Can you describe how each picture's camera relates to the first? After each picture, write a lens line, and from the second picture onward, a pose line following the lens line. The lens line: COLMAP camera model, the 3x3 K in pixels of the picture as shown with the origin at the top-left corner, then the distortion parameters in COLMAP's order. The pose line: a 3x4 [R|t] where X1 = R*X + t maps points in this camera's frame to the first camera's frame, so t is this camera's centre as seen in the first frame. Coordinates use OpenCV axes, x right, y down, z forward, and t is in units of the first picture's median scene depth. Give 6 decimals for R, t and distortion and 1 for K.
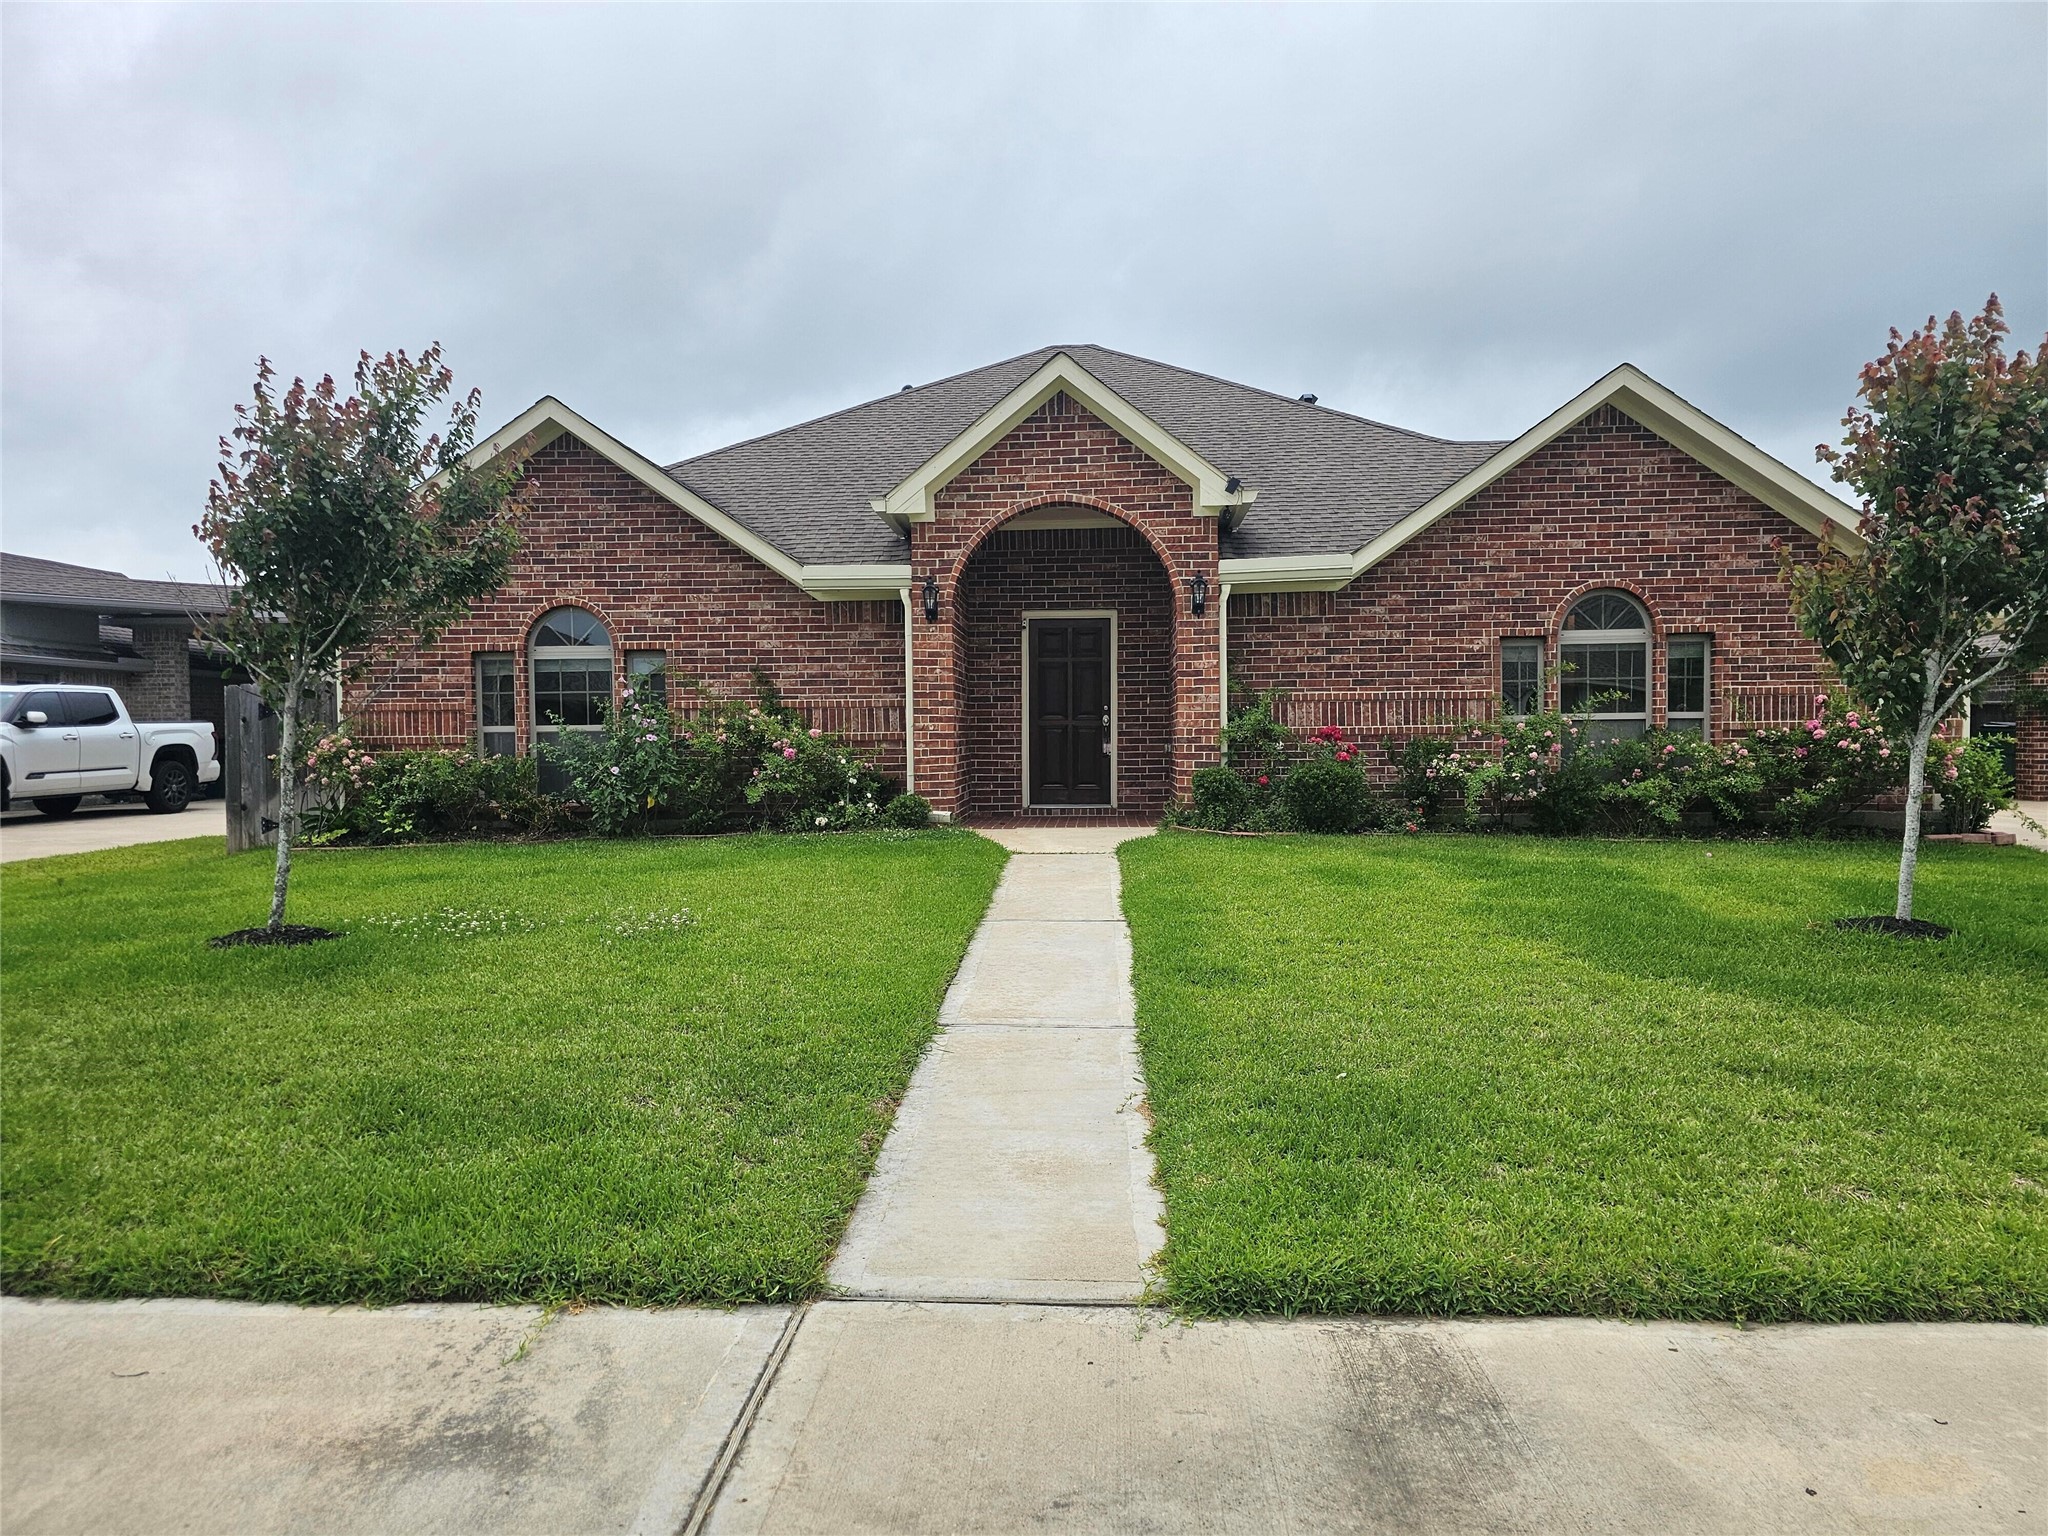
lens RADIAL K [[1543.1, 0, 1021.1], [0, 1543.1, 769.7], [0, 0, 1]] dist [0.033974, -0.004124]
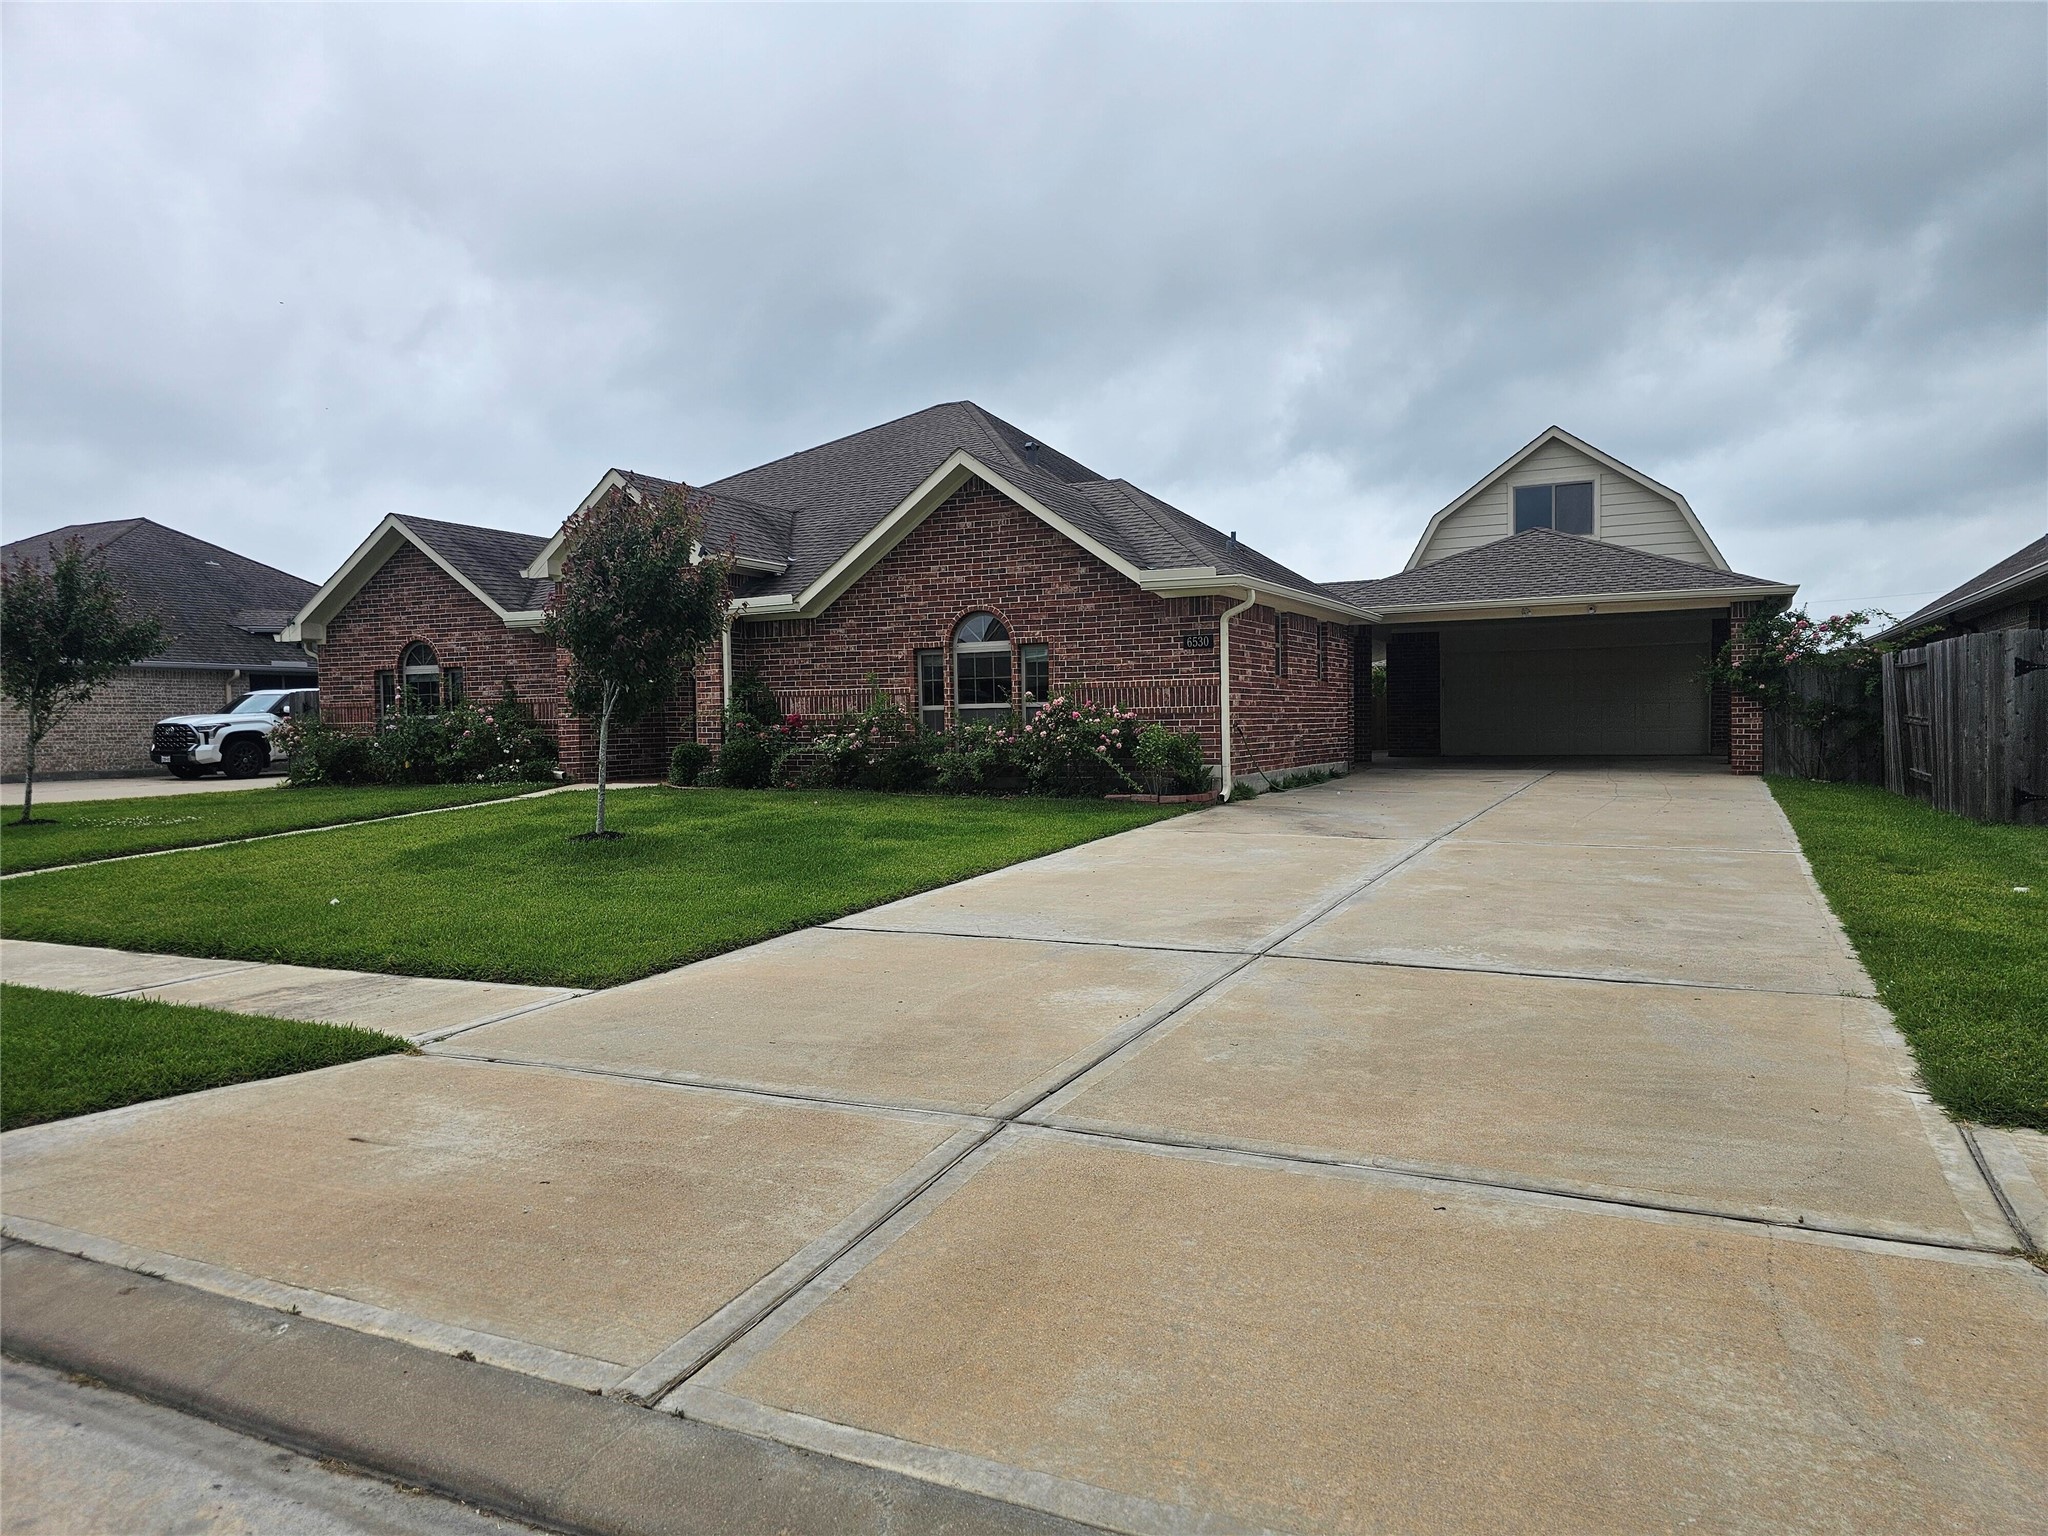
lens RADIAL K [[1349.0, 0, 1022.4], [0, 1349.0, 761.4], [0, 0, 1]] dist [0.009091, 0.000326]
pose [[0.931892, 0.008269, -0.362641, 0.828662], [-0.002201, 0.999851, 0.017142, -0.006334], [0.362728, -0.015176, 0.931771, -0.081422]]
